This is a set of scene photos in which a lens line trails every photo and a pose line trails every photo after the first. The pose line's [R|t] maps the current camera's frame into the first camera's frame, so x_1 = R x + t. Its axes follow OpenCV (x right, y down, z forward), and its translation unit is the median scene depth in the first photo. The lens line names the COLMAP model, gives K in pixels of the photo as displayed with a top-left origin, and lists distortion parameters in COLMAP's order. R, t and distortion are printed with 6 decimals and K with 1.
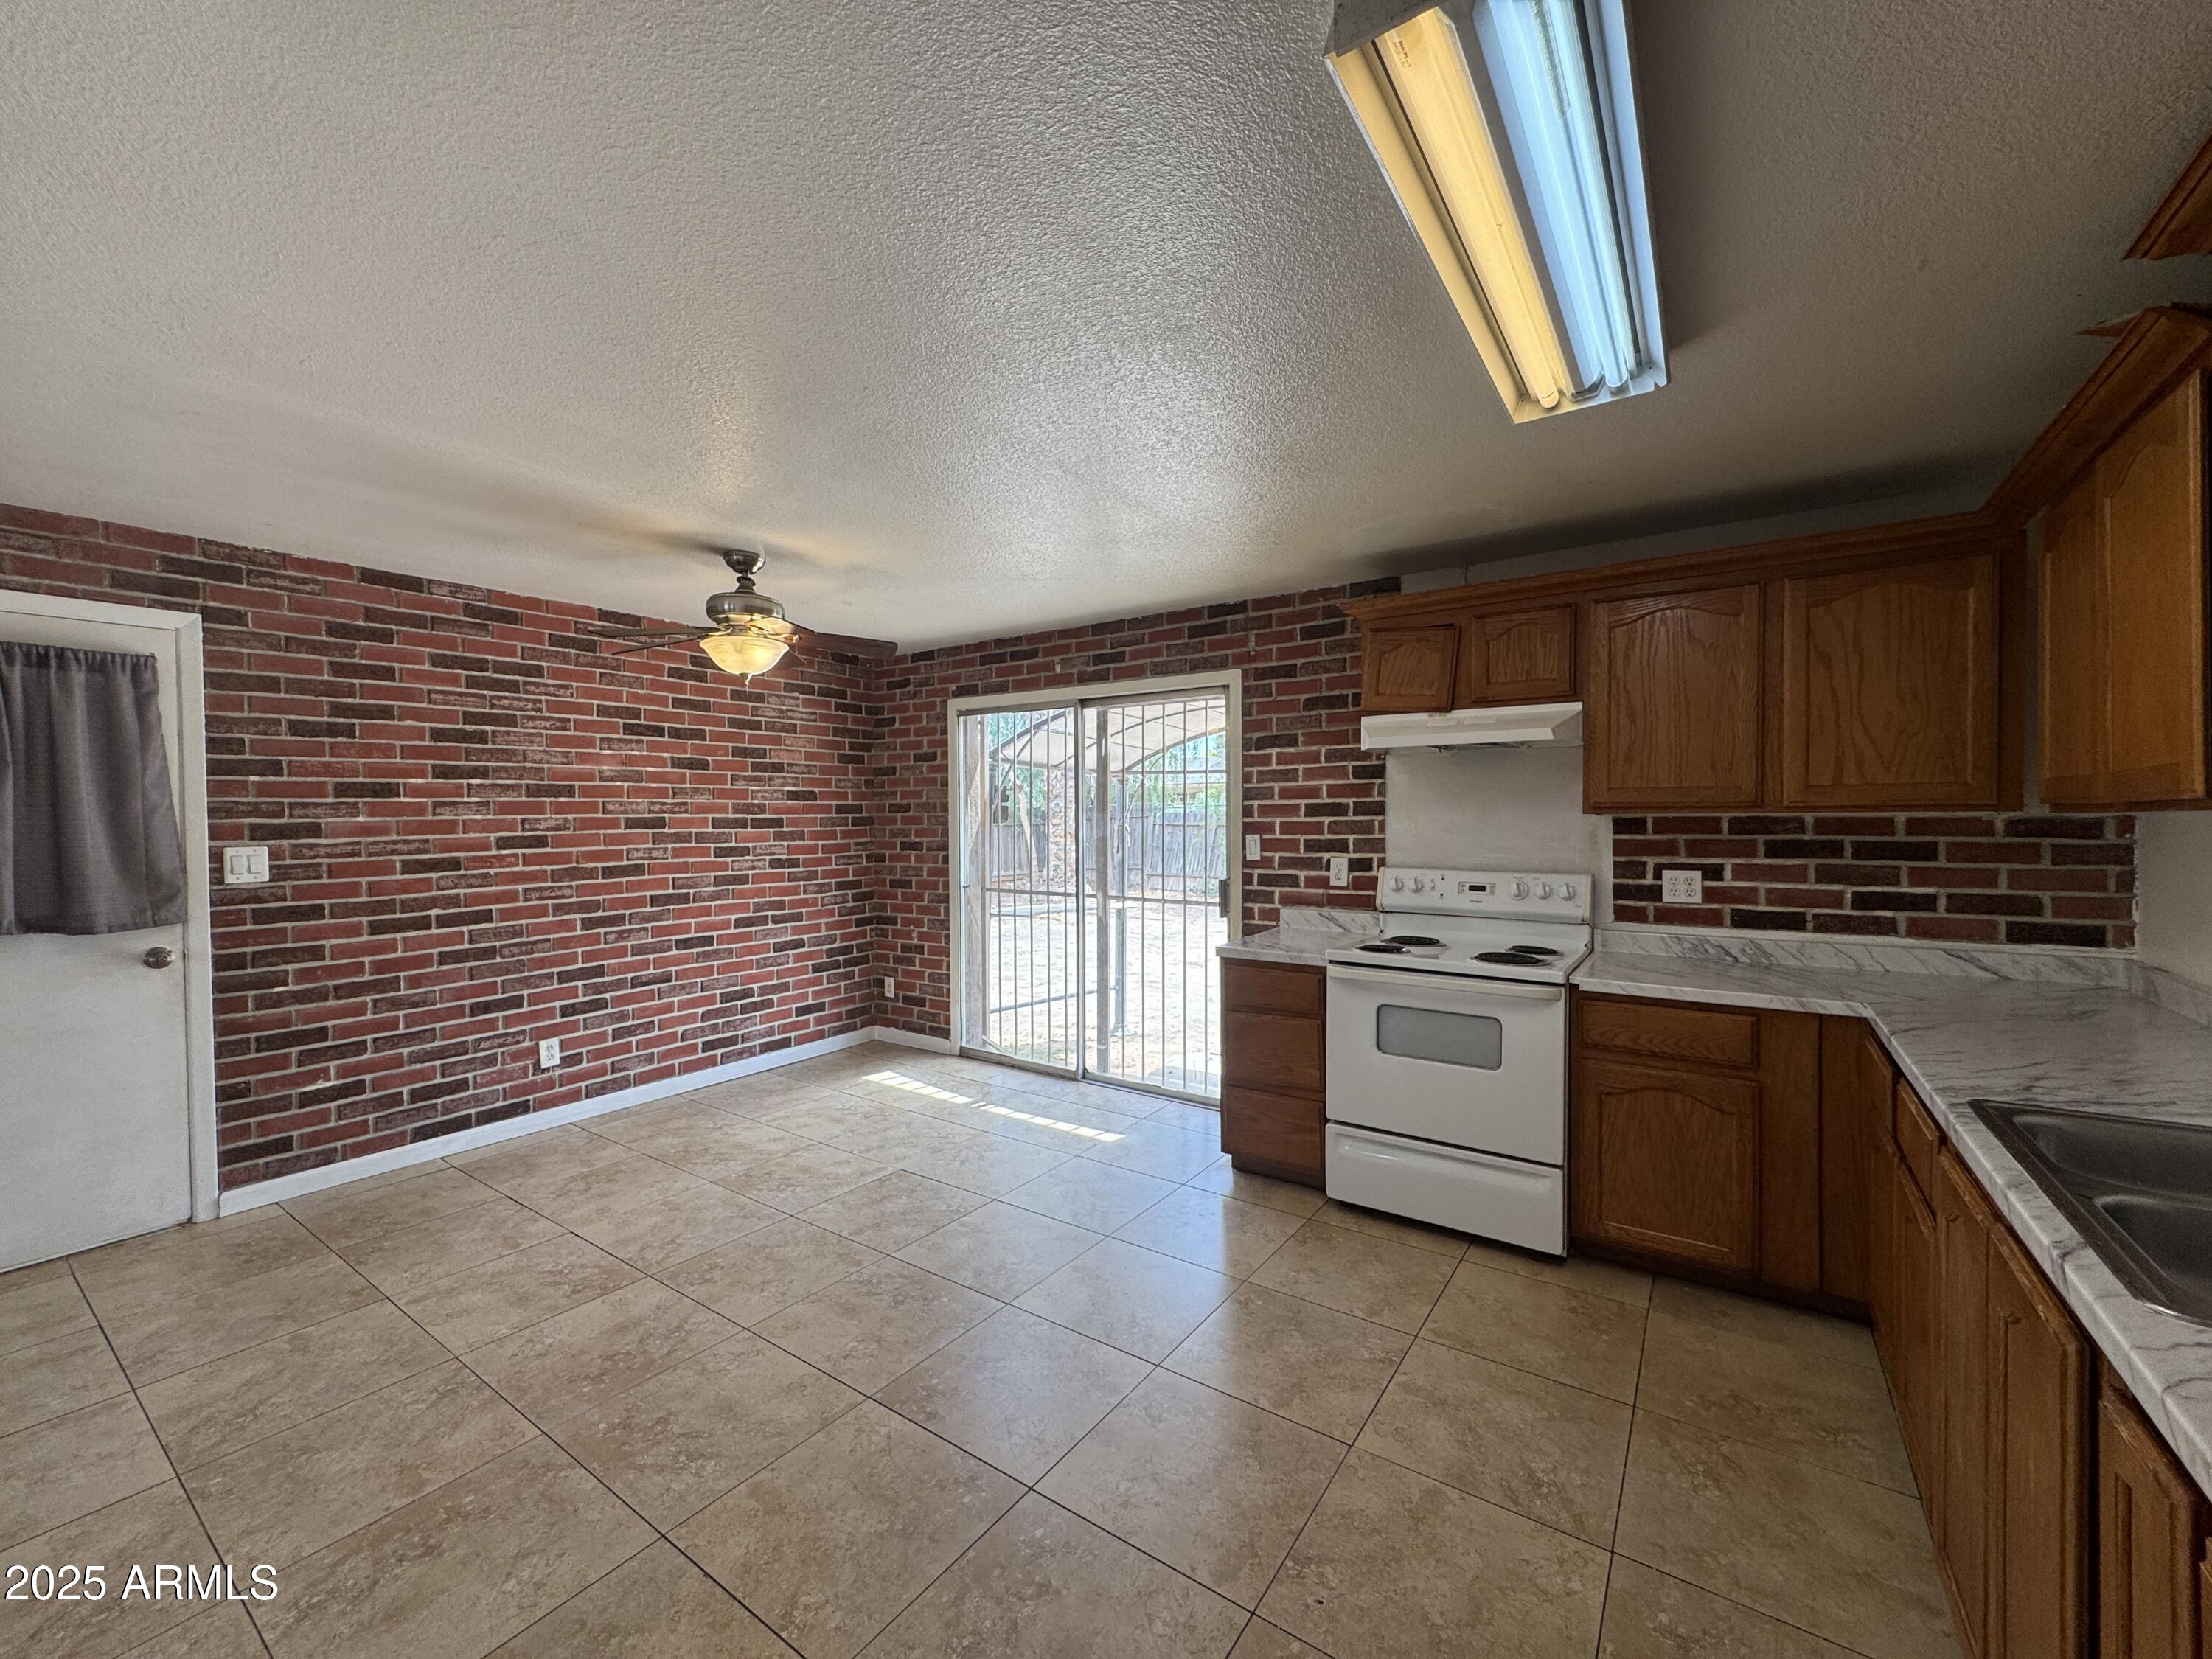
lens RADIAL K [[884.6, 0, 1112.1], [0, 884.6, 821.8], [0, 0, 1]] dist [-0.003366, 0.000776]
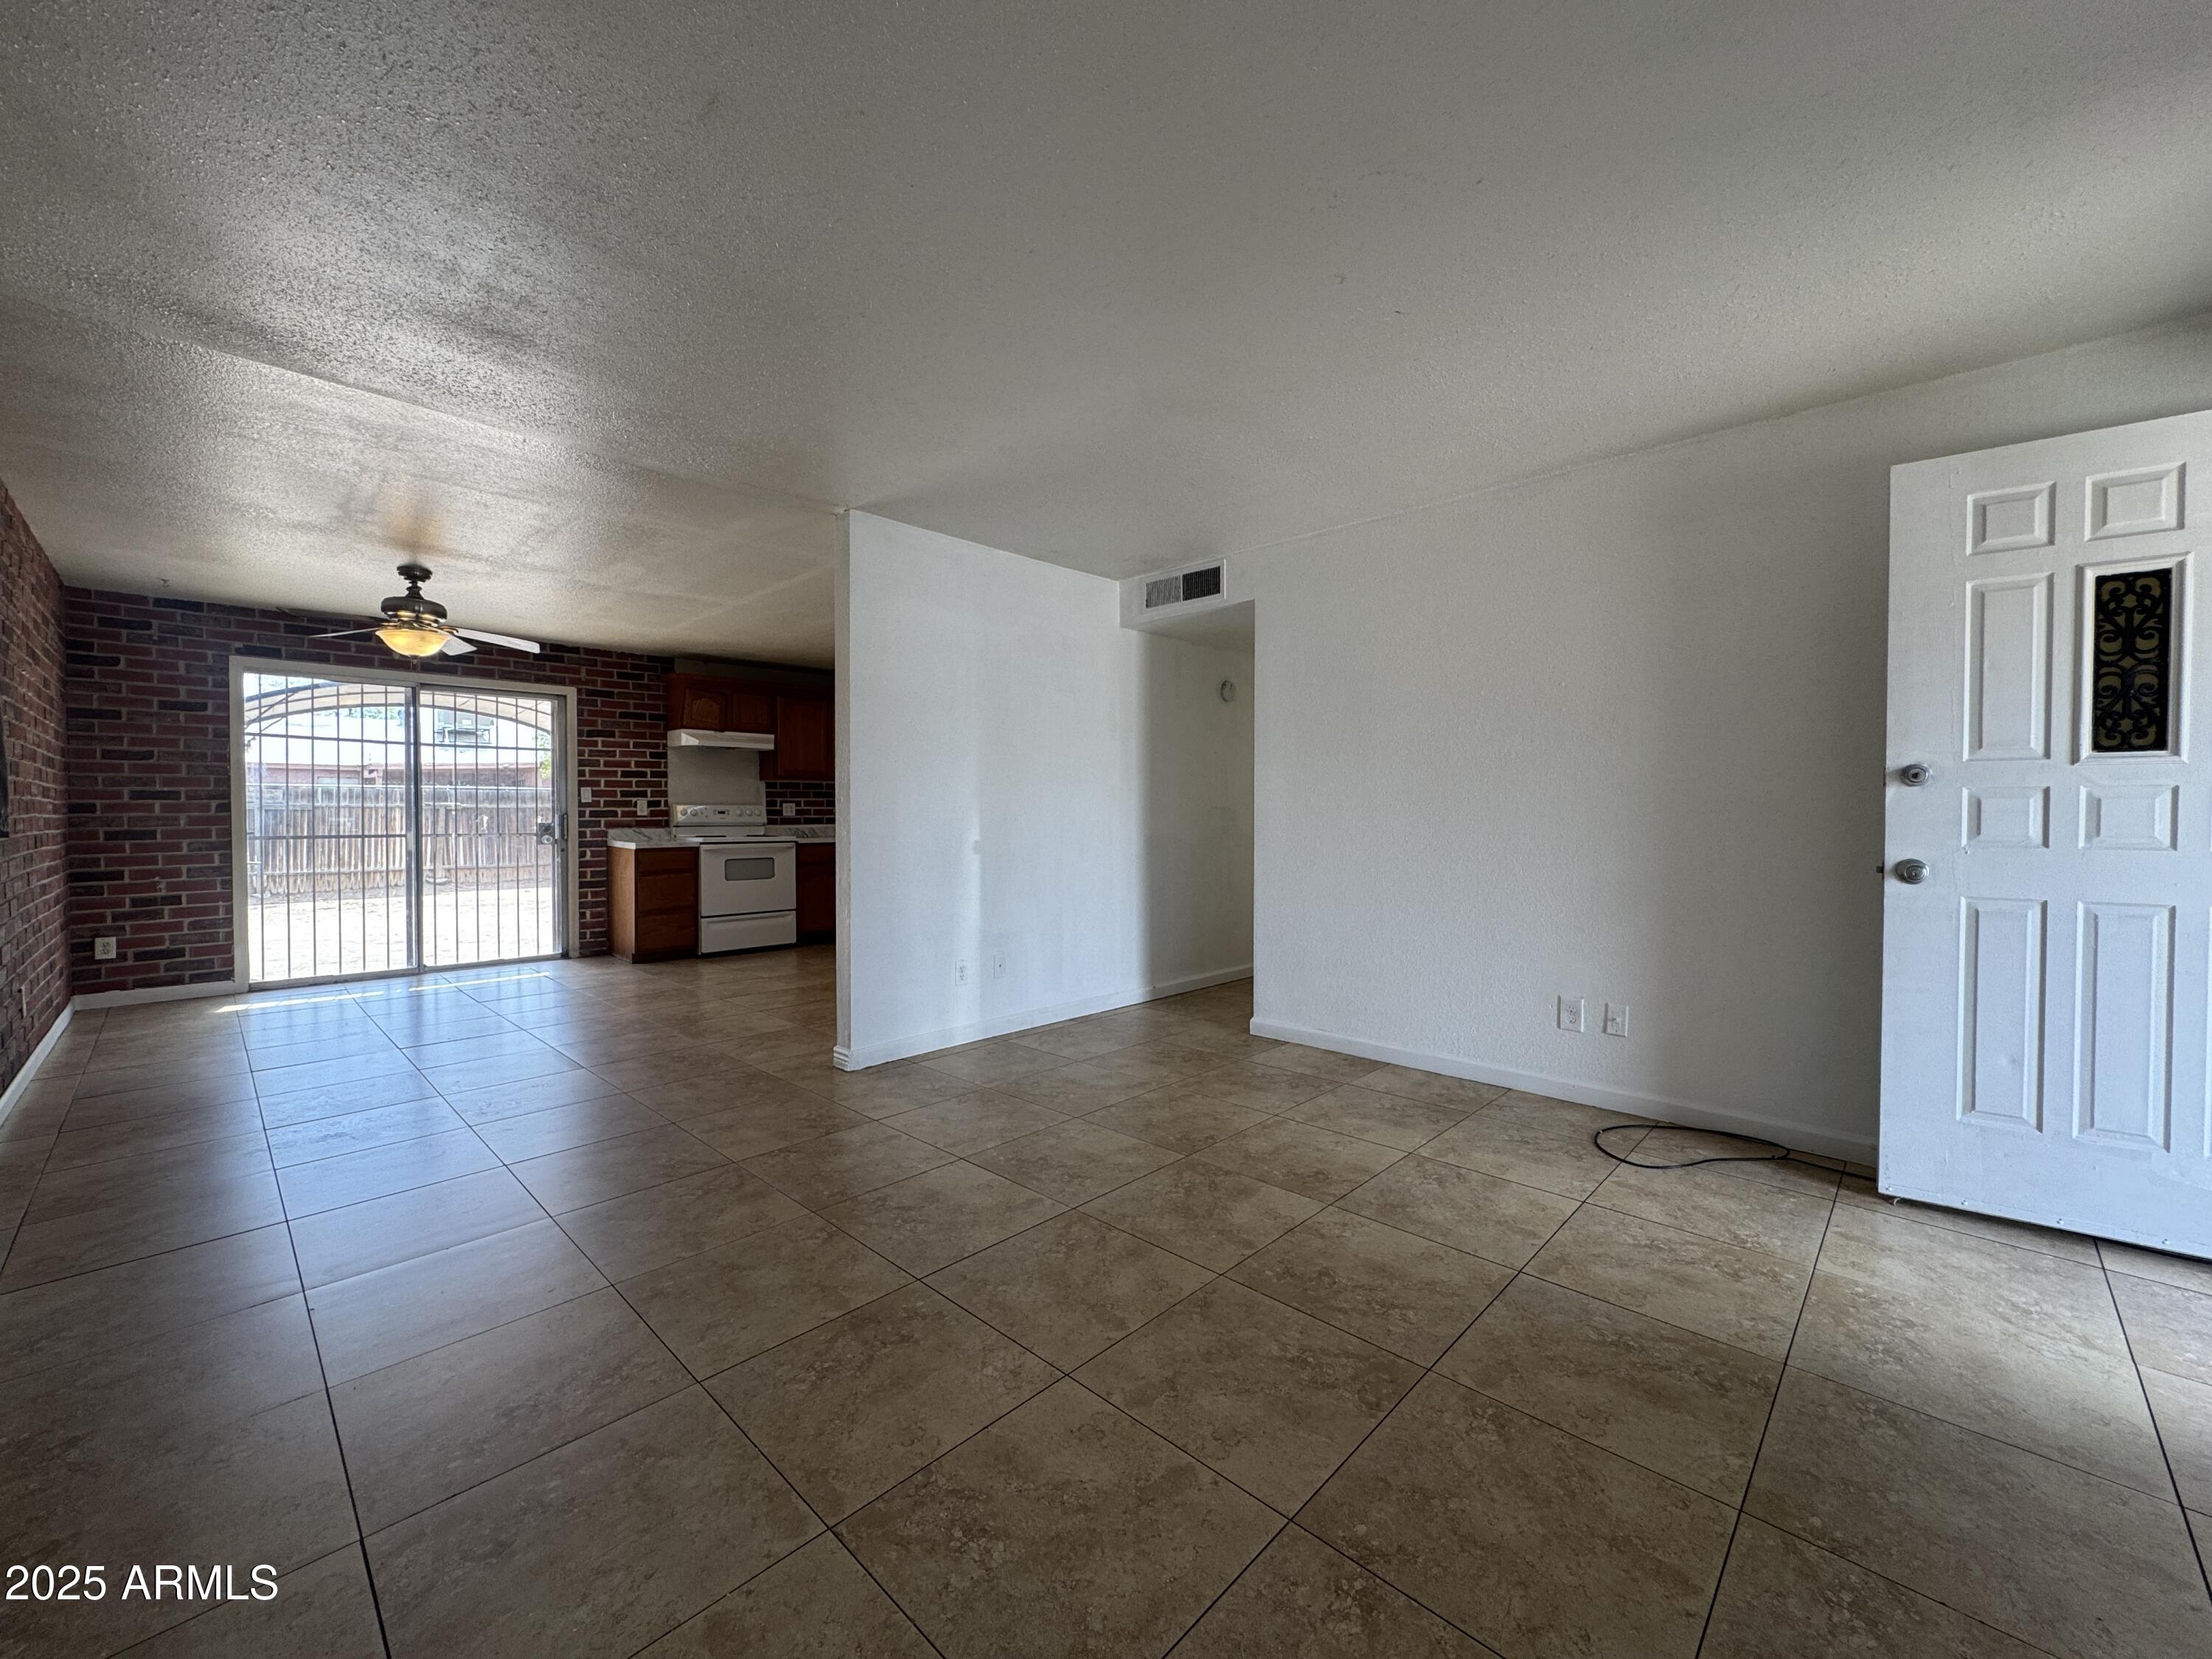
lens RADIAL K [[884.6, 0, 1100.9], [0, 884.6, 830.0], [0, 0, 1]] dist [-0.003366, 0.000776]
pose [[0.159905, -0.015075, 0.987017, -1.358852], [0.008485, 0.999867, 0.013897, 0.081408], [-0.987096, 0.006153, 0.160012, -0.239901]]
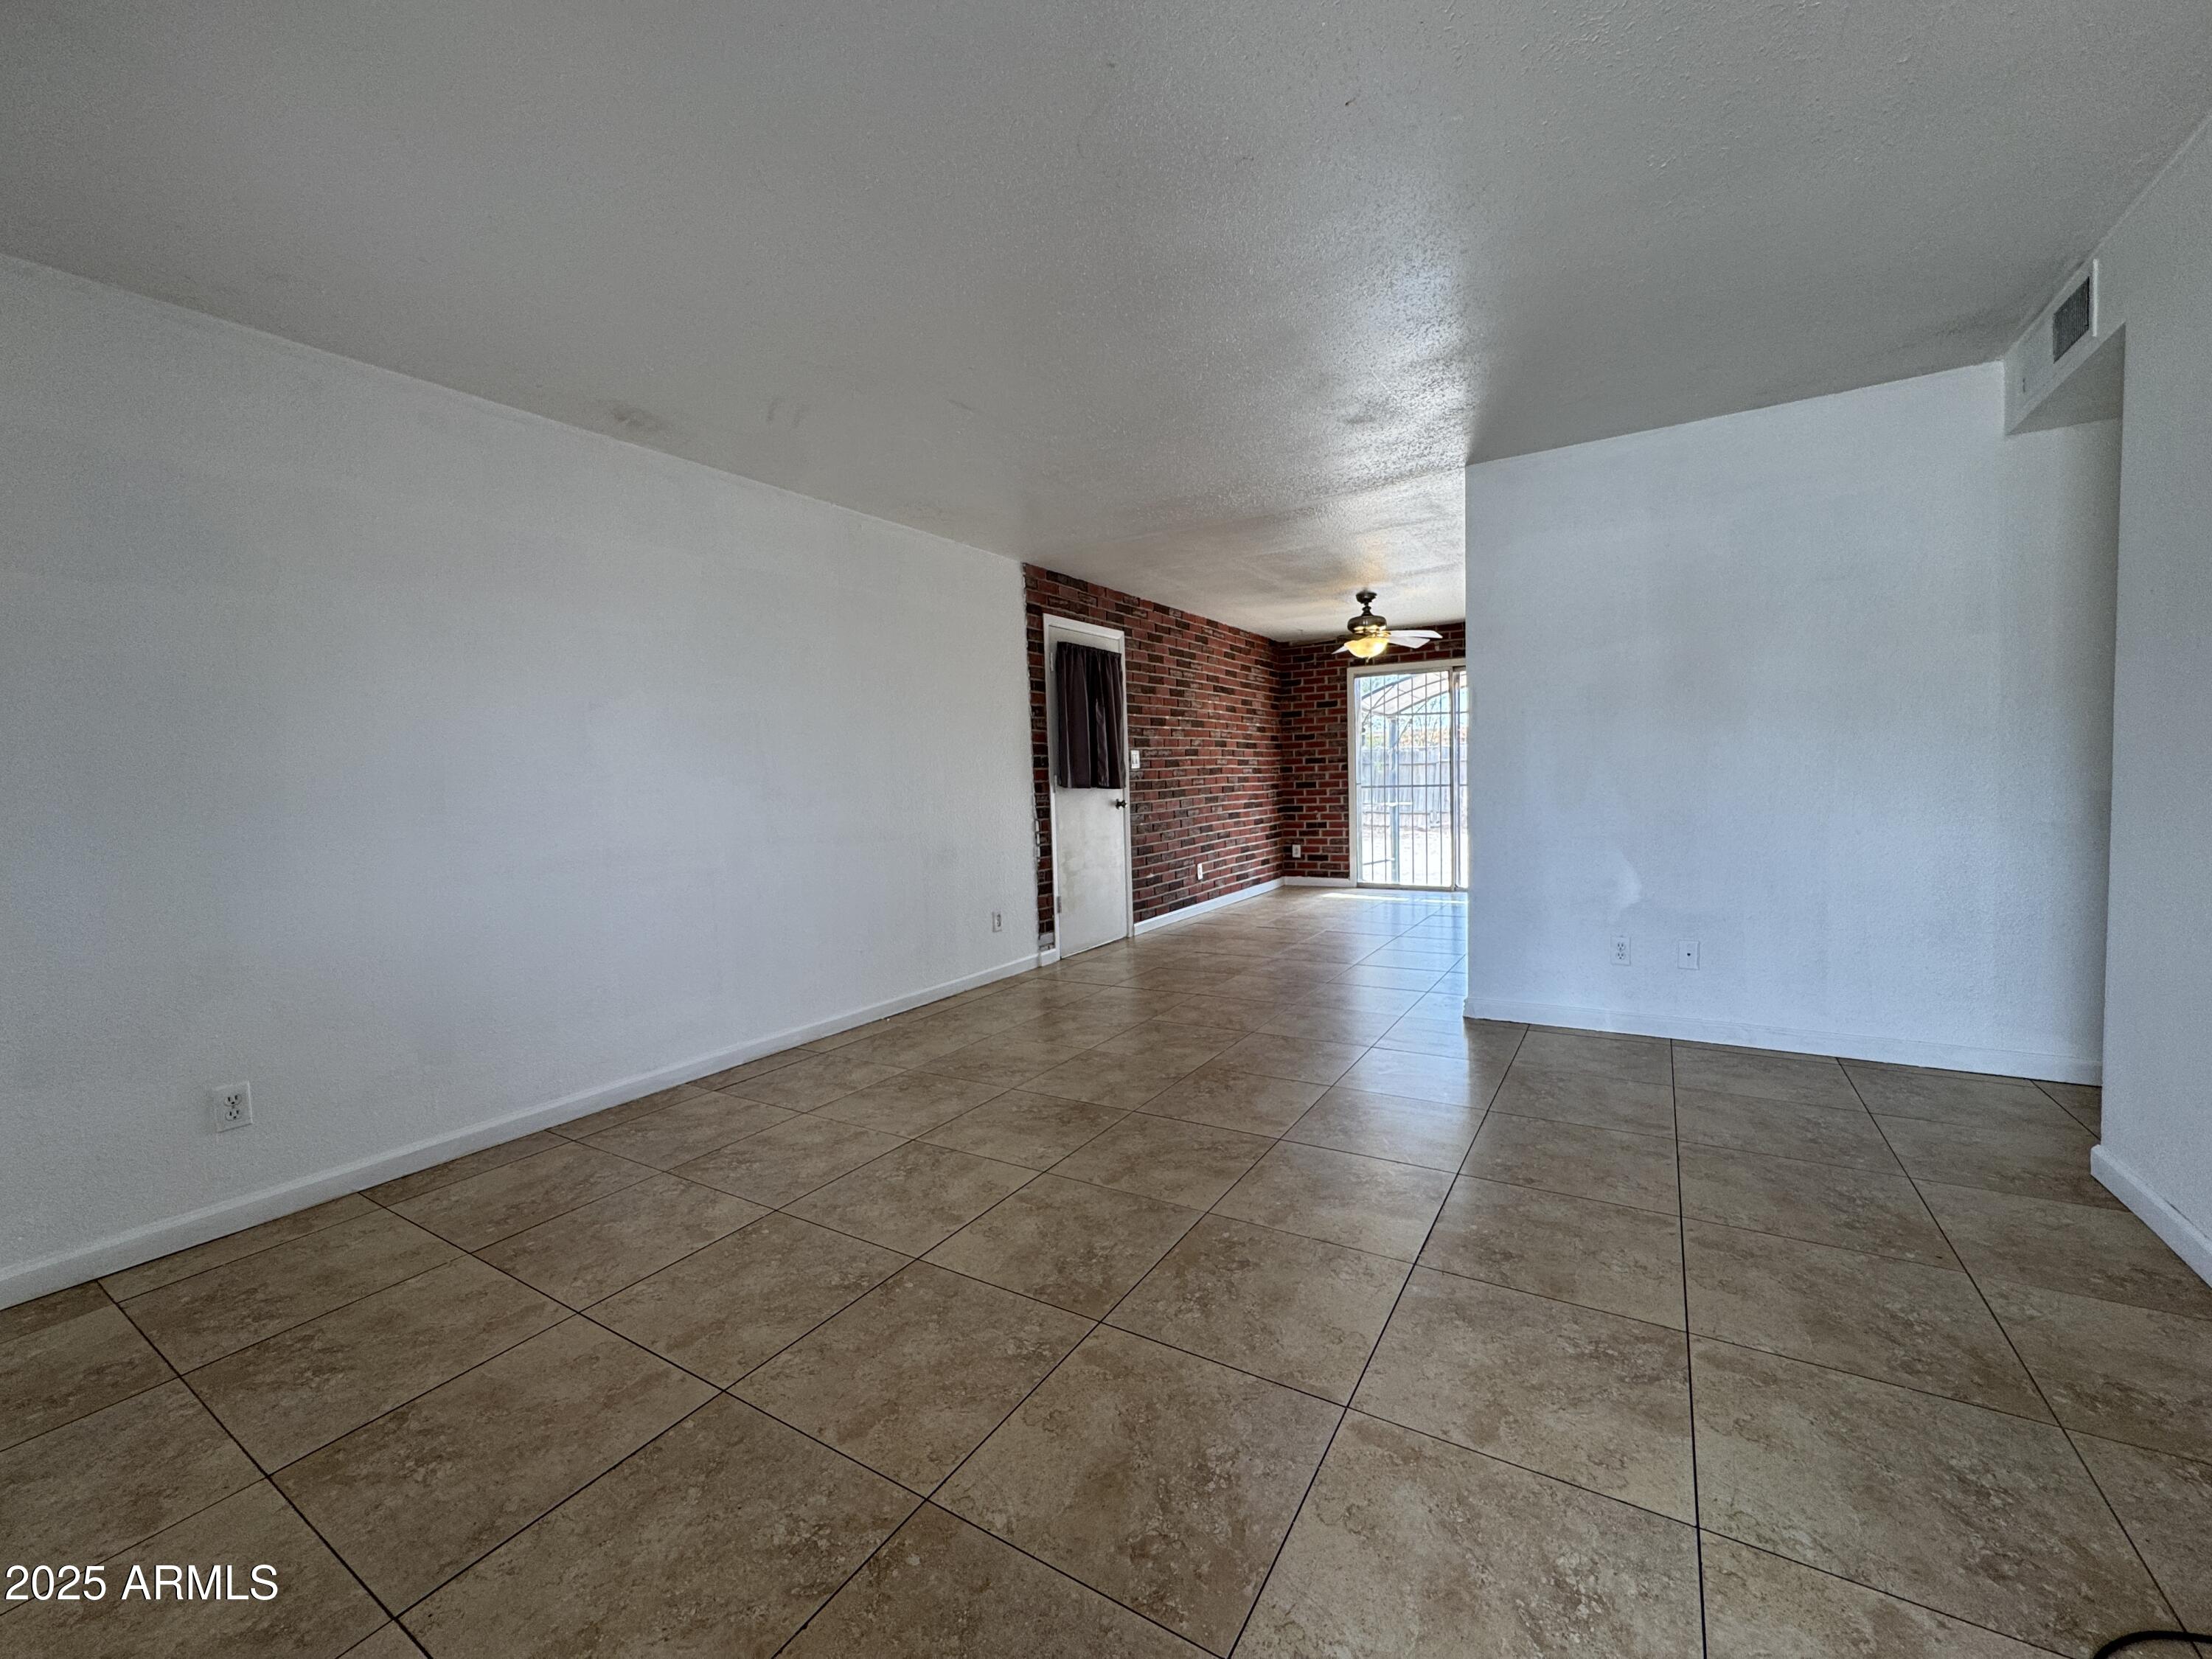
lens RADIAL K [[884.6, 0, 1106.0], [0, 884.6, 824.0], [0, 0, 1]] dist [-0.003366, 0.000776]
pose [[0.998442, -0.026200, 0.049267, -0.915413], [0.024052, 0.998755, 0.043698, 0.083715], [-0.050351, -0.042445, 0.997829, -0.769448]]
